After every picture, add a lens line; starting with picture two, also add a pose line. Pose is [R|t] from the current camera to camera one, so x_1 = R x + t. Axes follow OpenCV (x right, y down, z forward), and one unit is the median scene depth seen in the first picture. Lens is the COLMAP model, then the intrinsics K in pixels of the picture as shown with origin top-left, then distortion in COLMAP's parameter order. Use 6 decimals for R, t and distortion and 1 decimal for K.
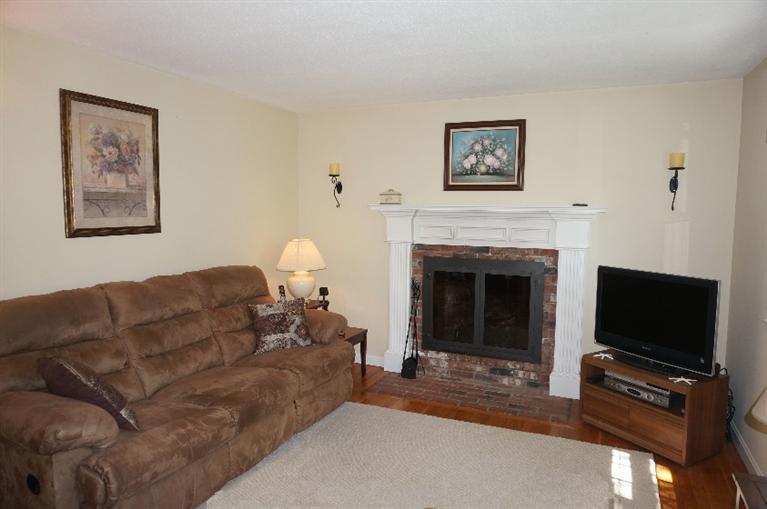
lens RADIAL K [[517.1, 0, 388.2], [0, 517.1, 254.4], [0, 0, 1]] dist [-0.036607, 0.021843]
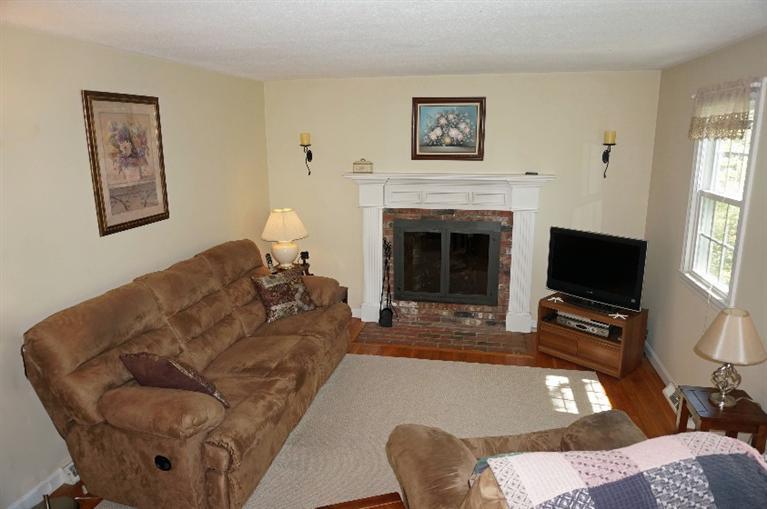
lens RADIAL K [[517.1, 0, 390.3], [0, 517.1, 256.1], [0, 0, 1]] dist [-0.036607, 0.021843]
pose [[0.976208, -0.063742, 0.207254, -0.199762], [0.033621, 0.988752, 0.145737, -0.090973], [-0.214213, -0.135302, 0.967371, -0.100596]]
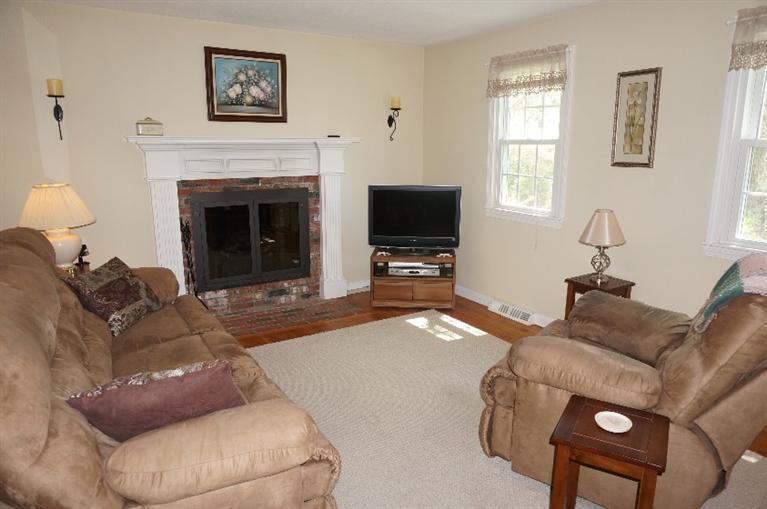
lens RADIAL K [[517.1, 0, 394.3], [0, 517.1, 251.1], [0, 0, 1]] dist [-0.036607, 0.021843]
pose [[0.544314, -0.179196, 0.819519, -0.569914], [0.075006, 0.983402, 0.165212, -0.021688], [-0.835521, -0.028458, 0.548720, 0.220143]]
